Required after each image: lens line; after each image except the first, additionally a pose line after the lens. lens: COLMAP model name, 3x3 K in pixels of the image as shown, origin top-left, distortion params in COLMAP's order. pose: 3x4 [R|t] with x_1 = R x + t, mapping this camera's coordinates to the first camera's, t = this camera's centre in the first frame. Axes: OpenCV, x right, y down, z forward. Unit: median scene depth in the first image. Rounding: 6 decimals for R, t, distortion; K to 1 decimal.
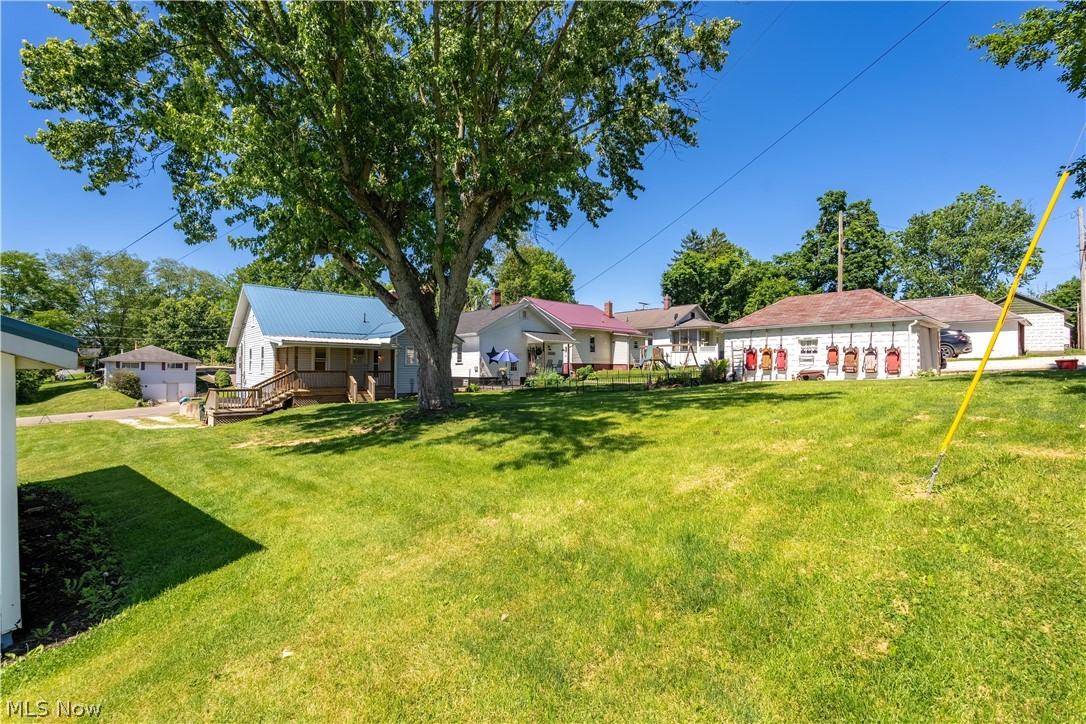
lens RADIAL K [[481.4, 0, 543.3], [0, 481.4, 362.2], [0, 0, 1]] dist [-0.004299, 0.000902]
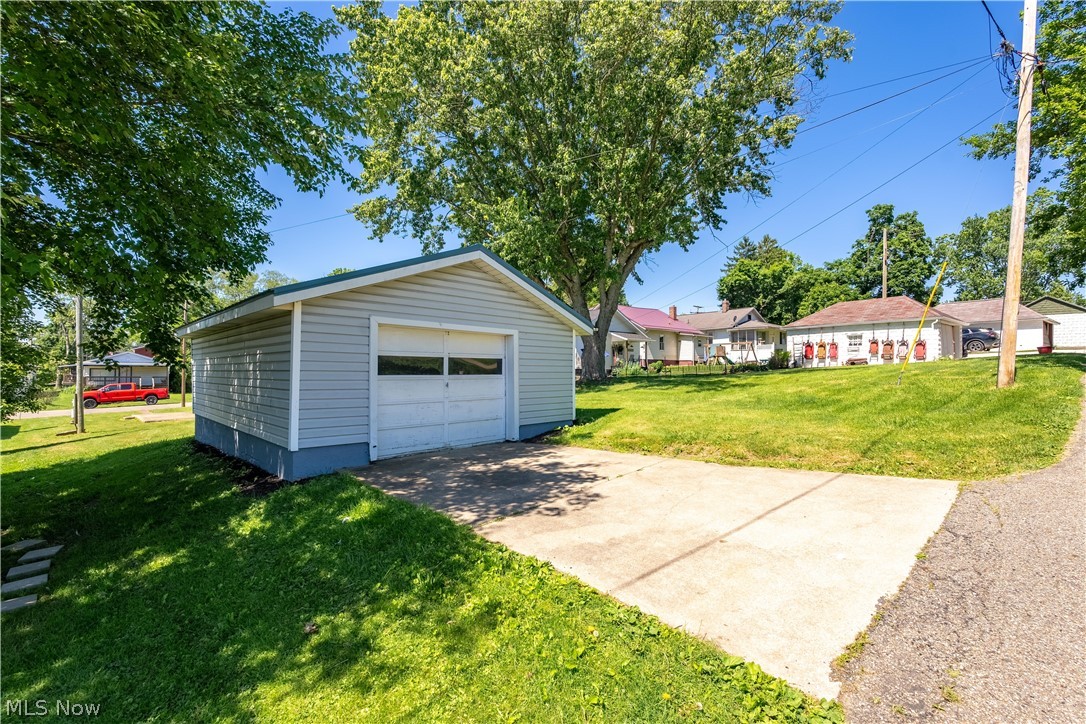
lens RADIAL K [[481.4, 0, 542.6], [0, 481.4, 362.7], [0, 0, 1]] dist [-0.004299, 0.000902]
pose [[0.996610, 0.001730, -0.082255, -0.089276], [-0.002262, 0.999977, -0.006366, 0.018126], [0.082242, 0.006530, 0.996591, -0.176807]]
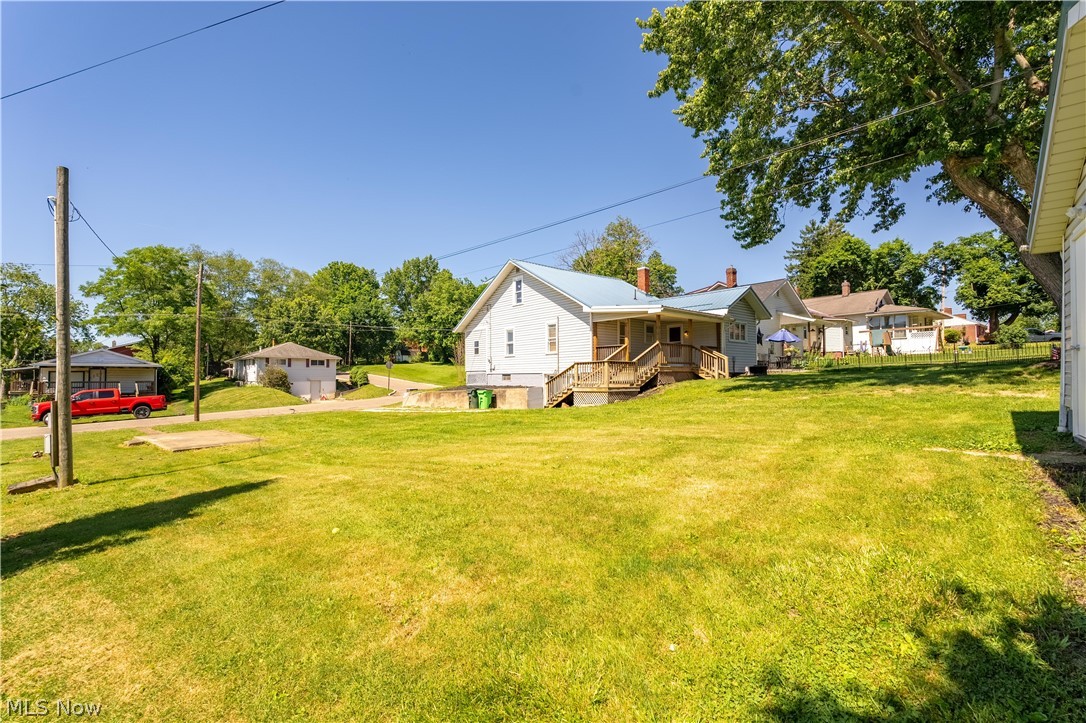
lens RADIAL K [[481.4, 0, 541.0], [0, 481.4, 361.8], [0, 0, 1]] dist [-0.004299, 0.000902]
pose [[0.999527, -0.009672, -0.029205, -0.388201], [0.009114, 0.999775, -0.019159, 0.037115], [0.029384, 0.018883, 0.999390, 0.068976]]
